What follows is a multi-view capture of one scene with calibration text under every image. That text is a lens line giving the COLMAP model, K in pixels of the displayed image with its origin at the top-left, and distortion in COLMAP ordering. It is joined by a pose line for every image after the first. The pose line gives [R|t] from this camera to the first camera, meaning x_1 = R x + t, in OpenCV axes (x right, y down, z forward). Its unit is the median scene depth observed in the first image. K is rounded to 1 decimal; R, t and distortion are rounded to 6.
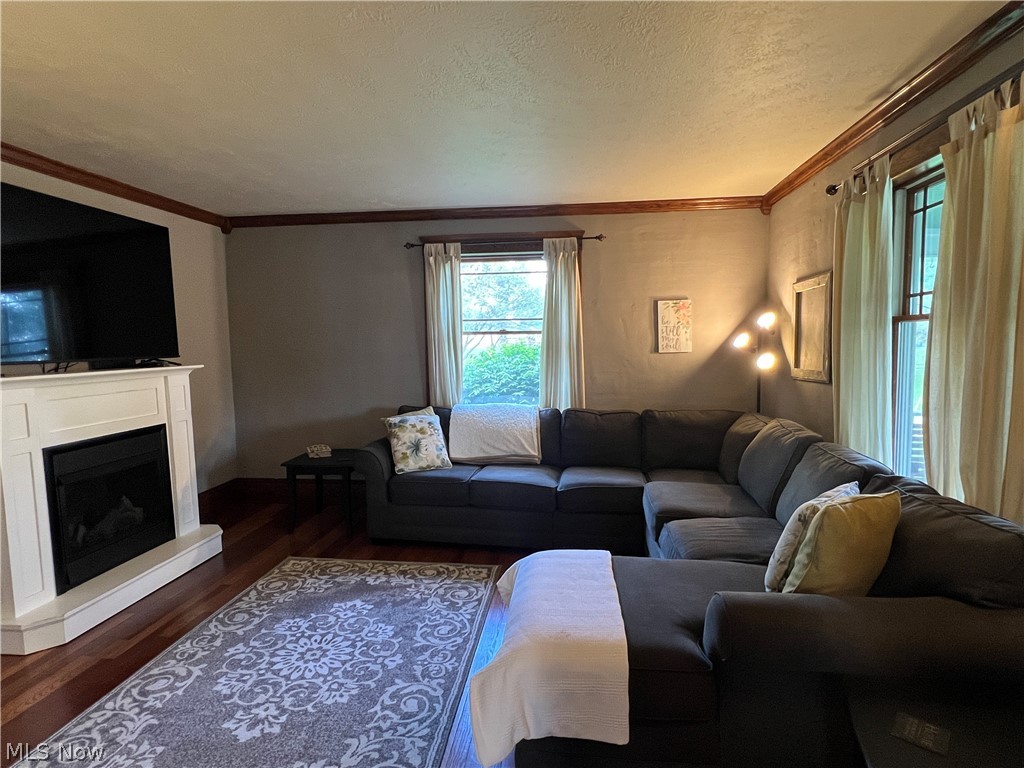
lens RADIAL K [[549.0, 0, 506.1], [0, 549.0, 390.6], [0, 0, 1]] dist [0.005700, -0.000354]
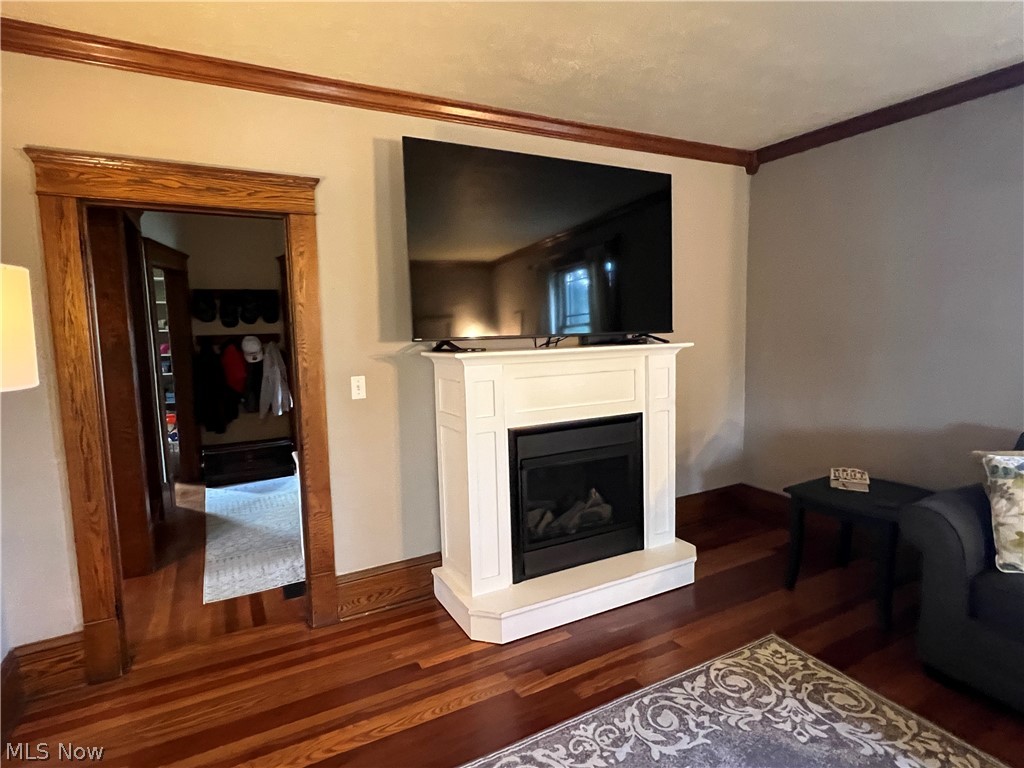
lens RADIAL K [[549.0, 0, 506.2], [0, 549.0, 383.7], [0, 0, 1]] dist [0.005700, -0.000354]
pose [[0.577395, 0.088620, -0.811642, -0.069454], [-0.059390, 0.996017, 0.066501, -0.027897], [0.814302, 0.009806, 0.580358, 0.364877]]
